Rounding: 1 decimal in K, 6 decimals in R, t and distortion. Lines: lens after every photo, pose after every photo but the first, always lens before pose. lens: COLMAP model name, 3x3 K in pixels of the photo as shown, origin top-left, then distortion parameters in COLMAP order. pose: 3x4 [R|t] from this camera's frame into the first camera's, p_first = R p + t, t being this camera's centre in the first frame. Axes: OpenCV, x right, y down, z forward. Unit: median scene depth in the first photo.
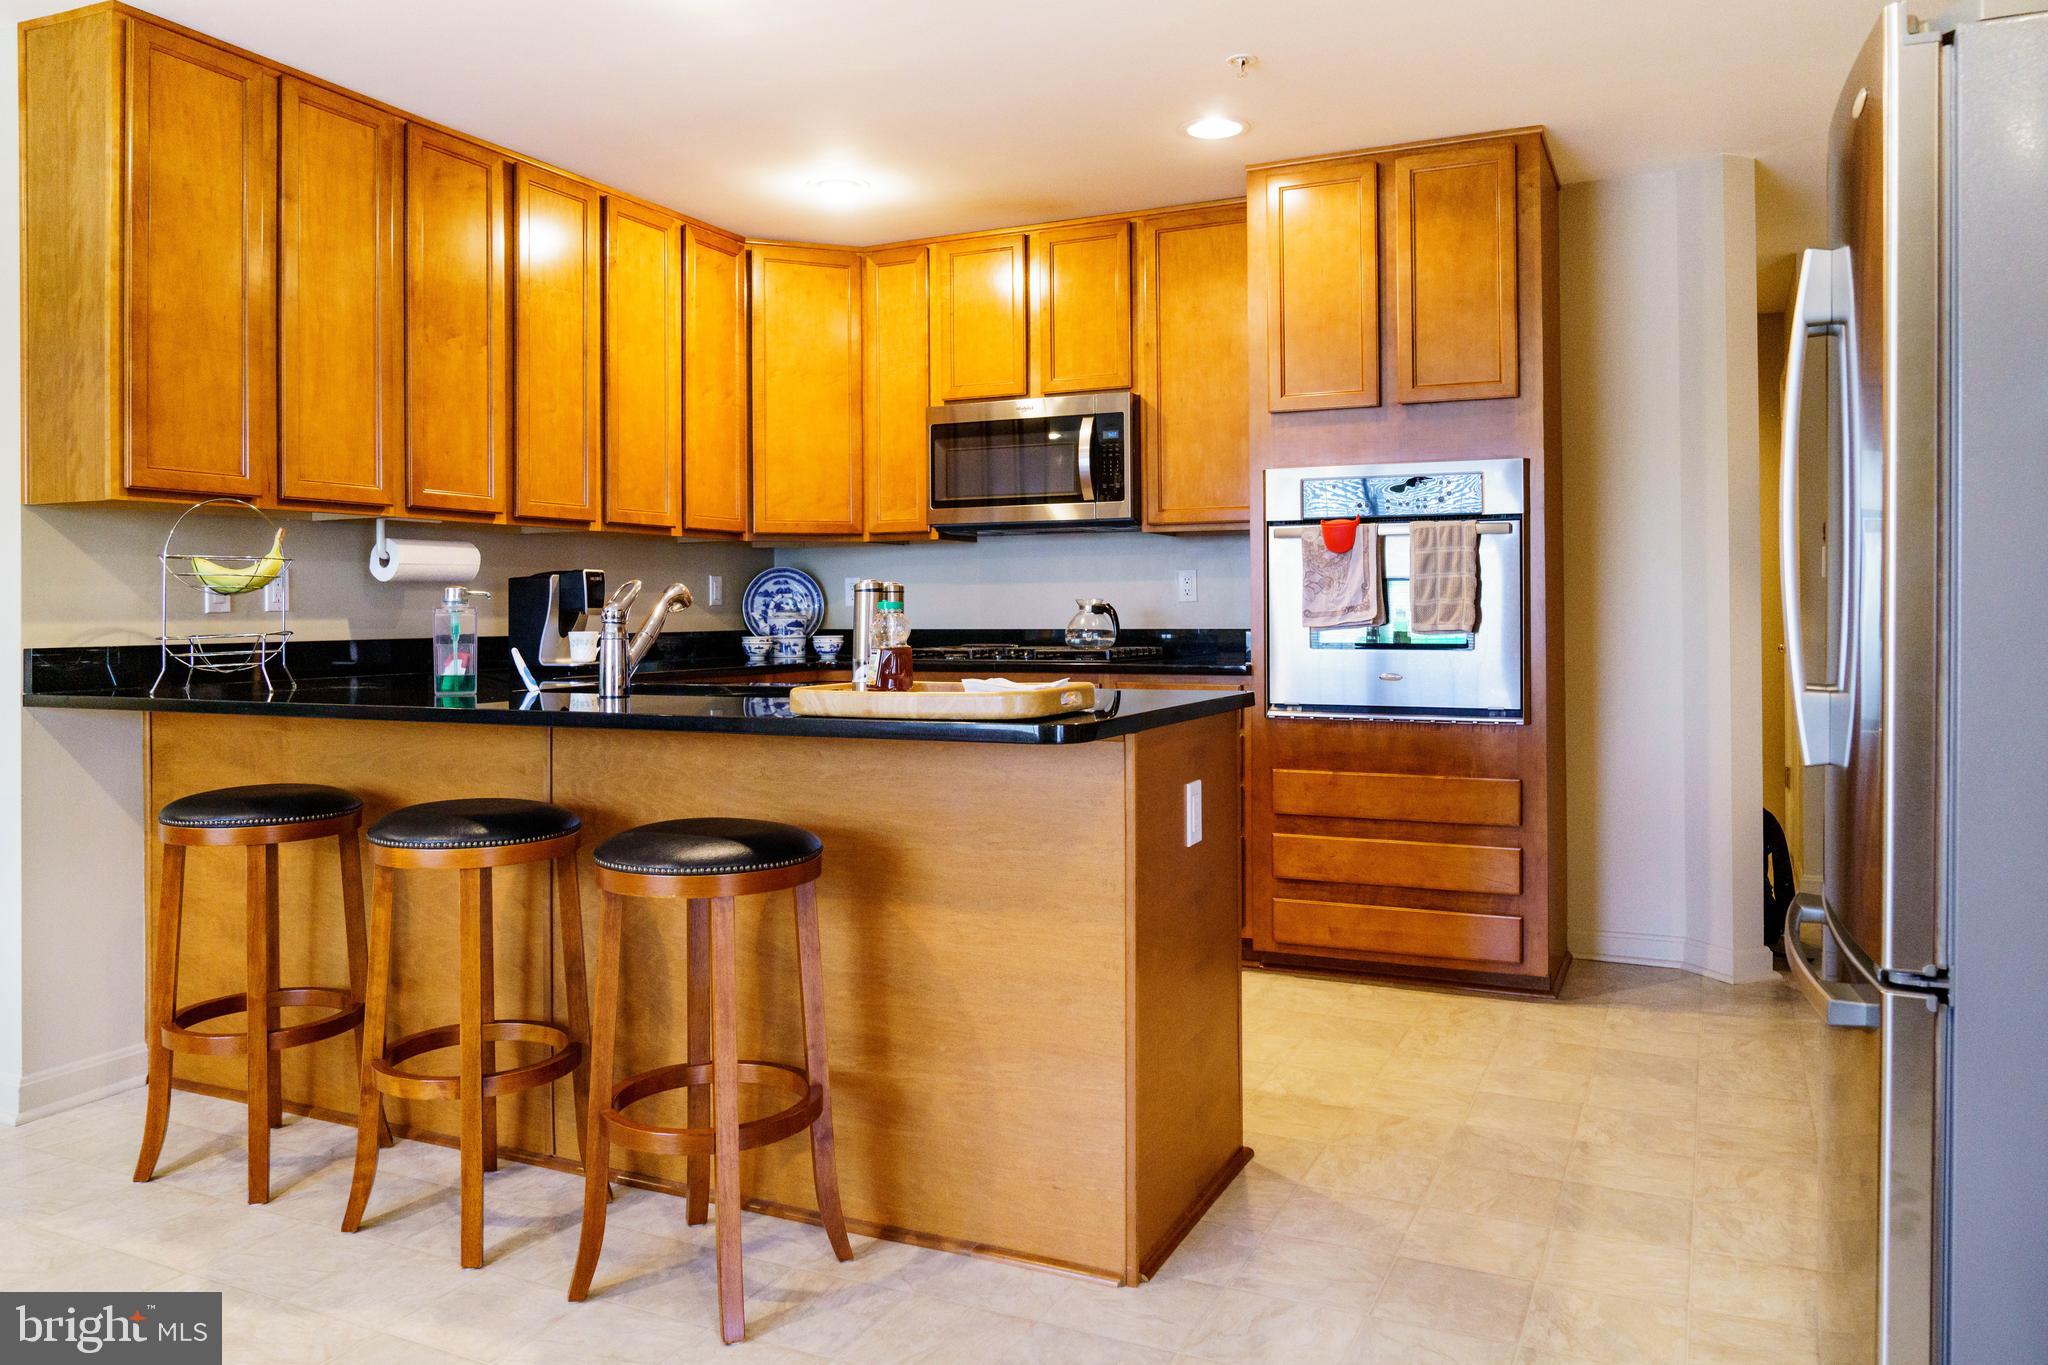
lens RADIAL K [[1477.2, 0, 1047.1], [0, 1477.2, 597.5], [0, 0, 1]] dist [-0.007808, -0.000345]
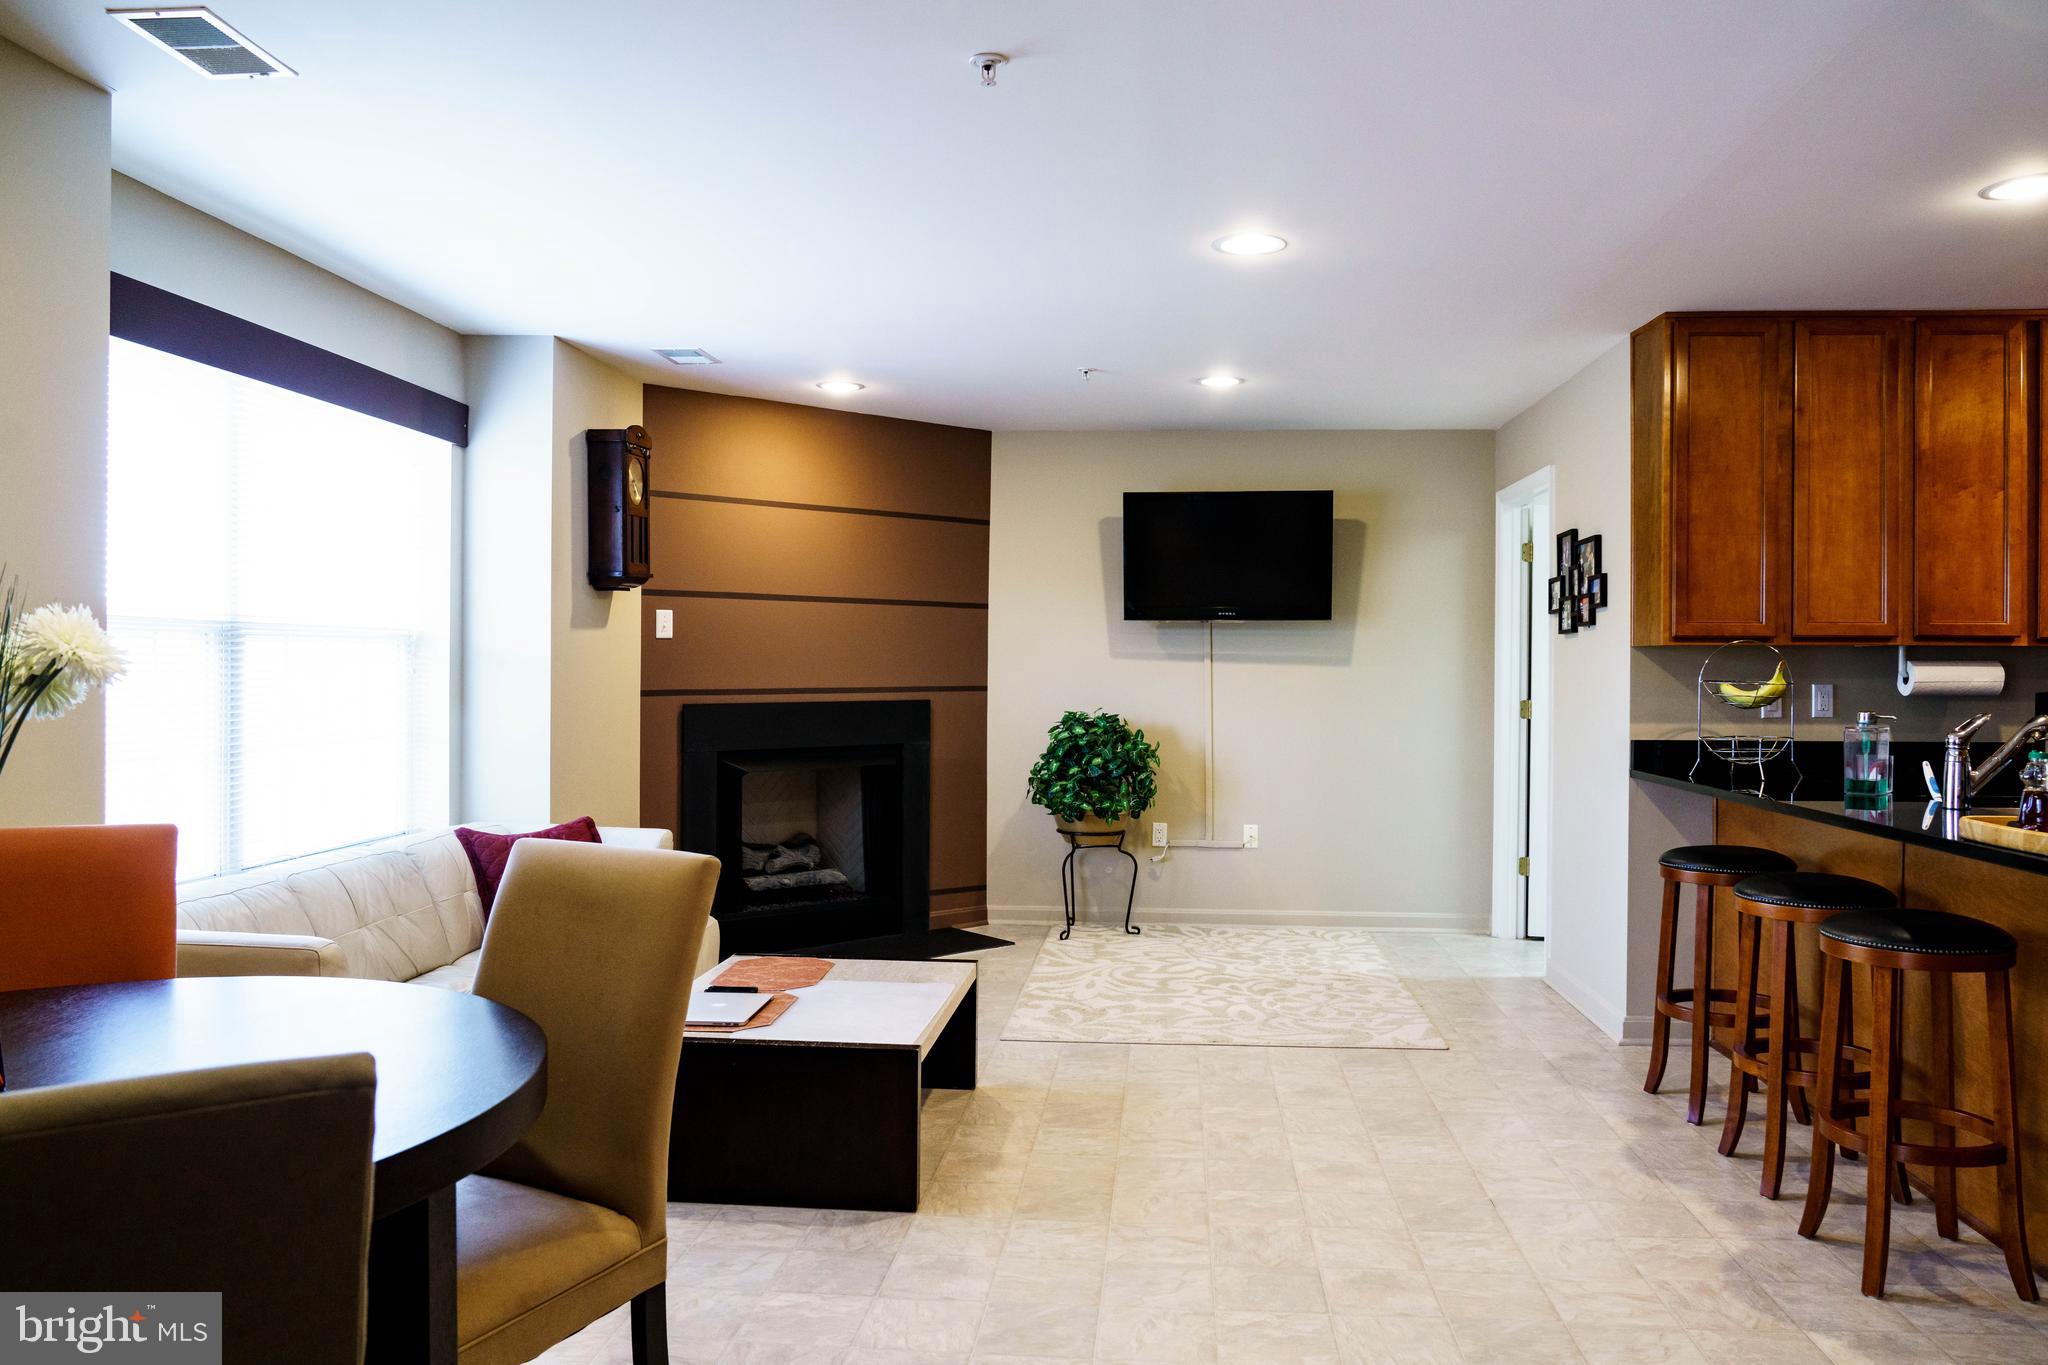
lens RADIAL K [[1389.8, 0, 1021.6], [0, 1389.8, 683.6], [0, 0, 1]] dist [0.007076, 0.012650]
pose [[0.351561, 0.014512, -0.936053, 0.414198], [0.003482, 0.999853, 0.016809, -0.047354], [0.936159, -0.009169, 0.351458, -0.103509]]
